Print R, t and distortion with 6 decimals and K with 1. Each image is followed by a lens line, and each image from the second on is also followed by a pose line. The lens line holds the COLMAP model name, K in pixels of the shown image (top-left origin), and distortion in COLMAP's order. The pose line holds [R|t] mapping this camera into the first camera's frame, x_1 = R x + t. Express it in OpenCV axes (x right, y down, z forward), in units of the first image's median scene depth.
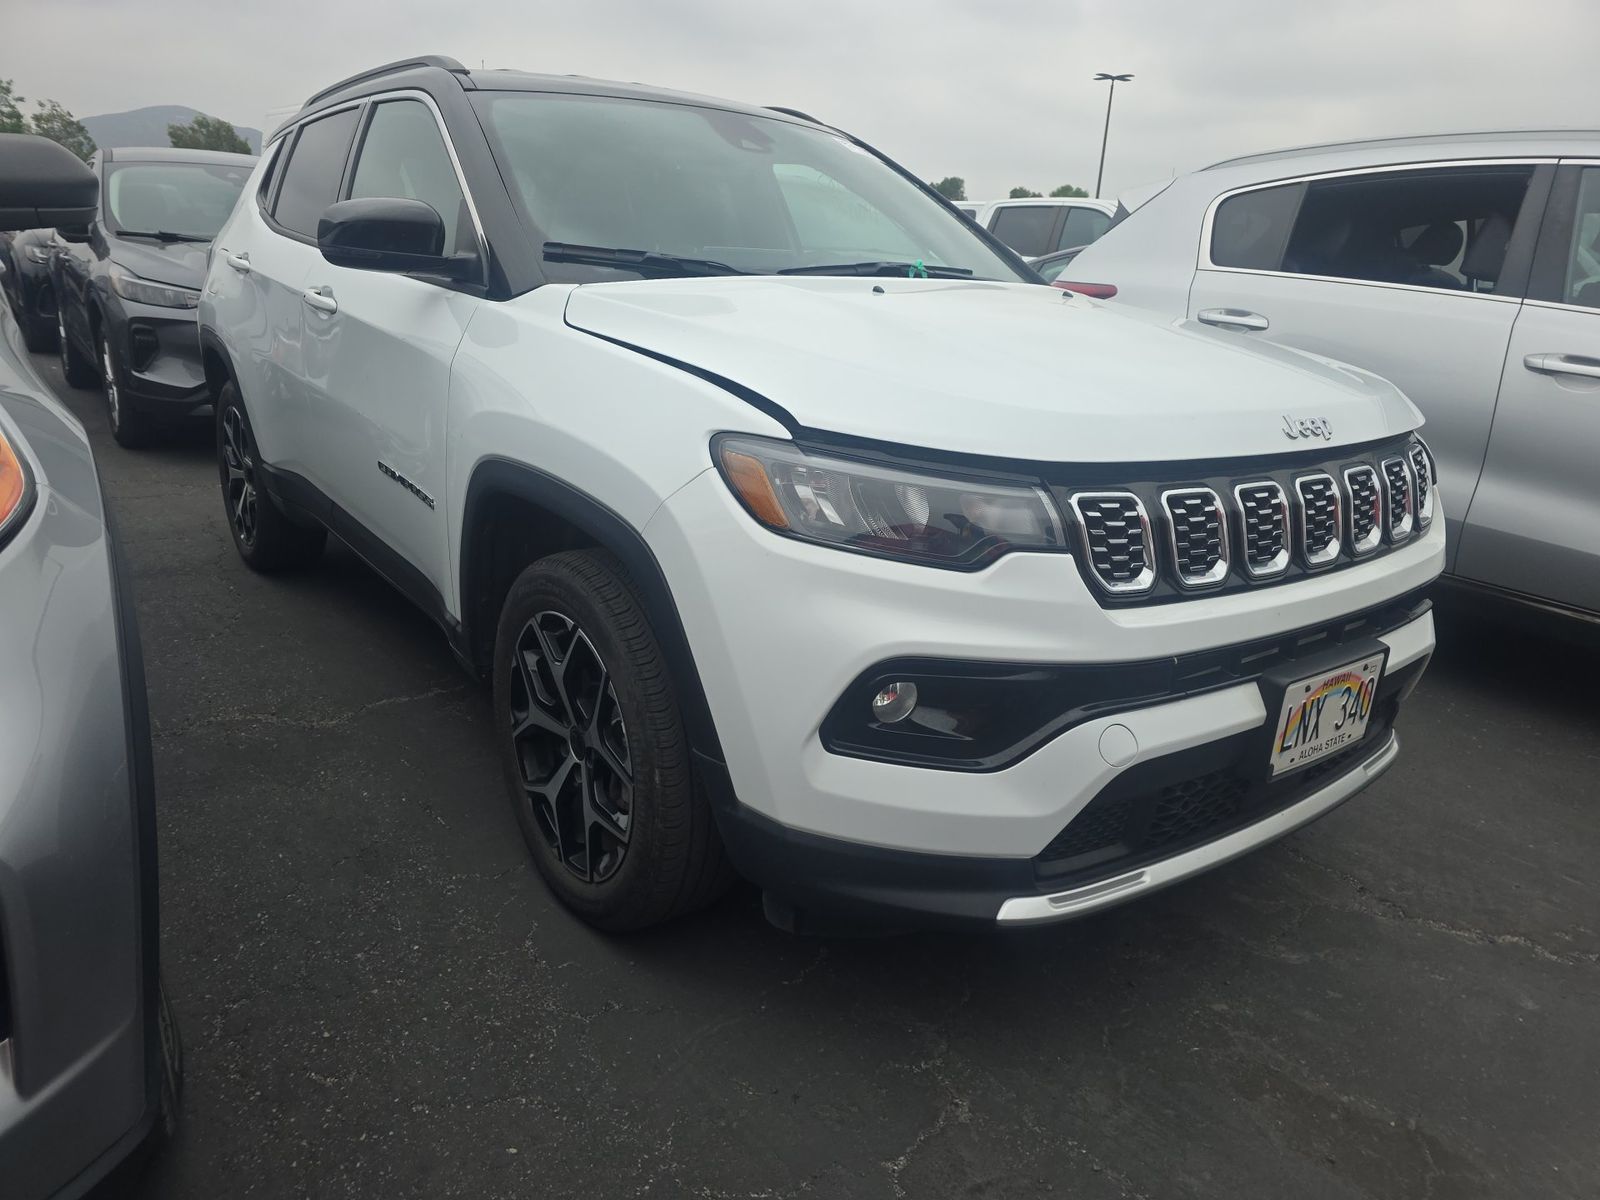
lens RADIAL K [[1060.5, 0, 788.1], [0, 1060.5, 608.4], [0, 0, 1]] dist [0.074486, -0.074479]
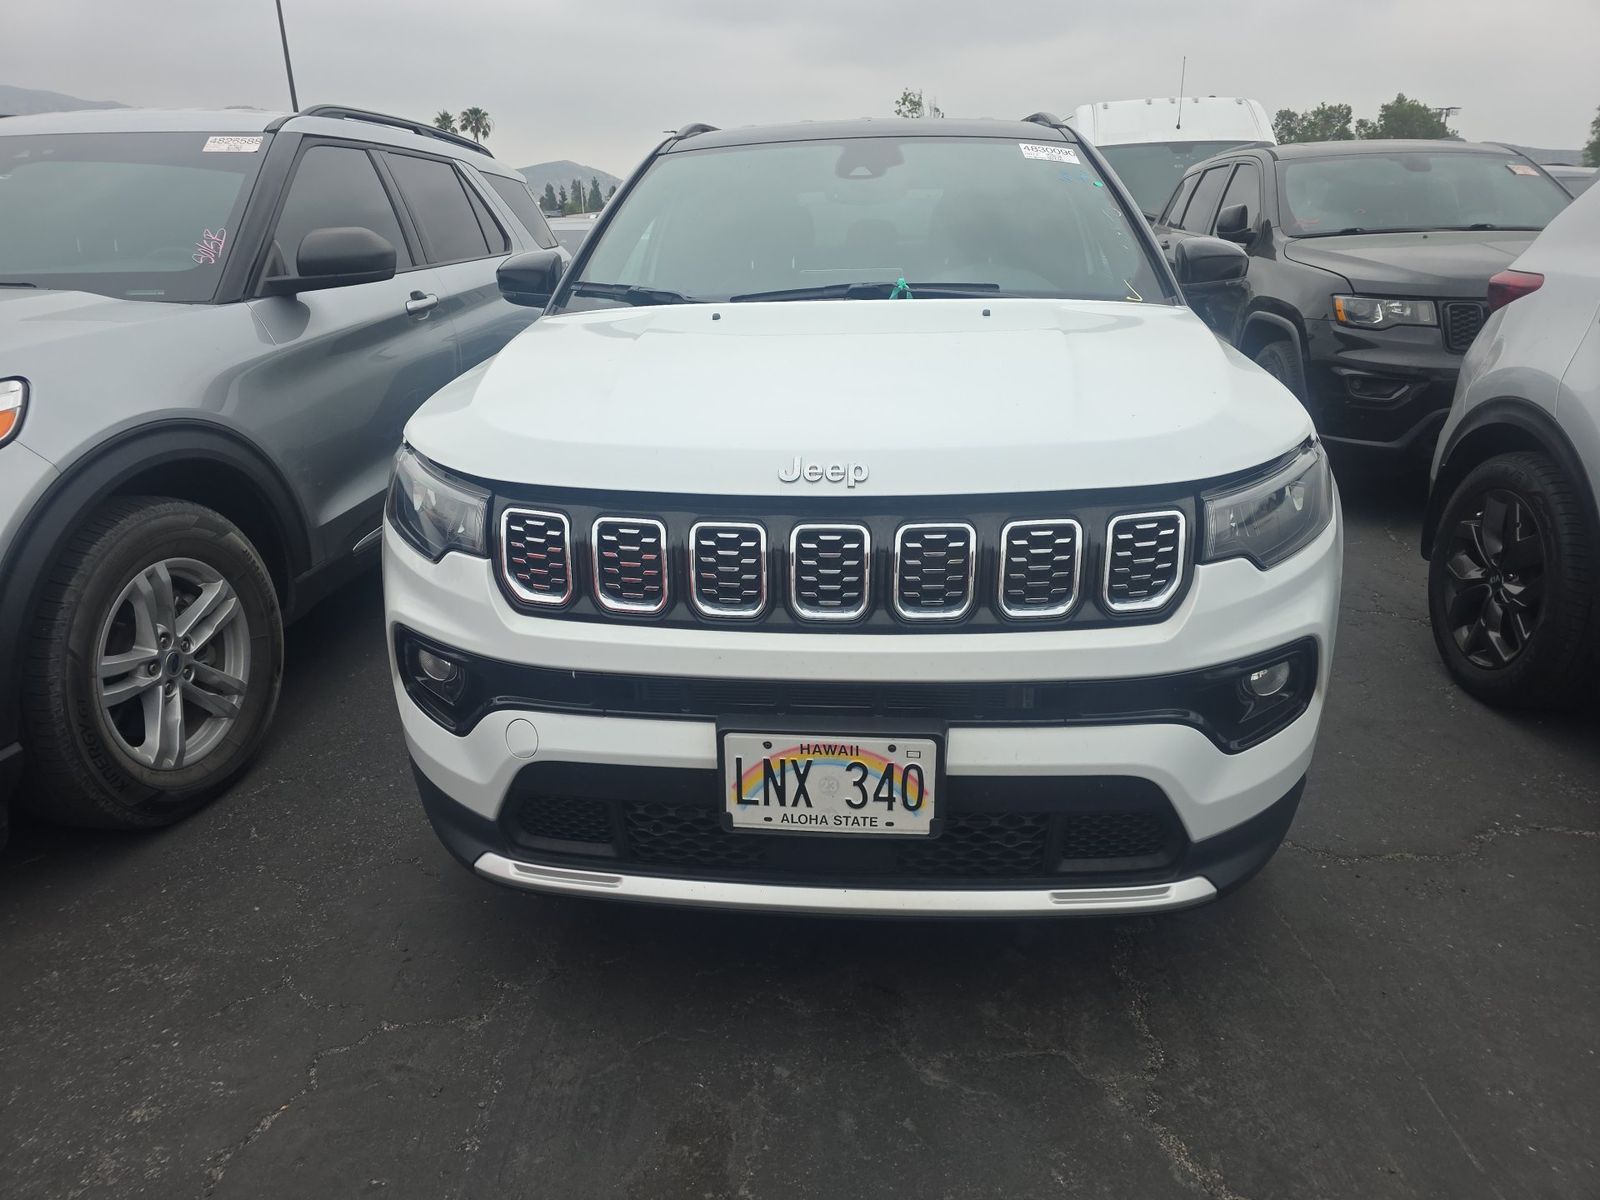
lens RADIAL K [[1060.5, 0, 788.1], [0, 1060.5, 608.4], [0, 0, 1]] dist [0.074486, -0.074479]
pose [[0.745136, 0.159619, -0.647530, 1.020135], [-0.157891, 0.985555, 0.061252, -0.097685], [0.647953, 0.056598, 0.759574, 0.280733]]
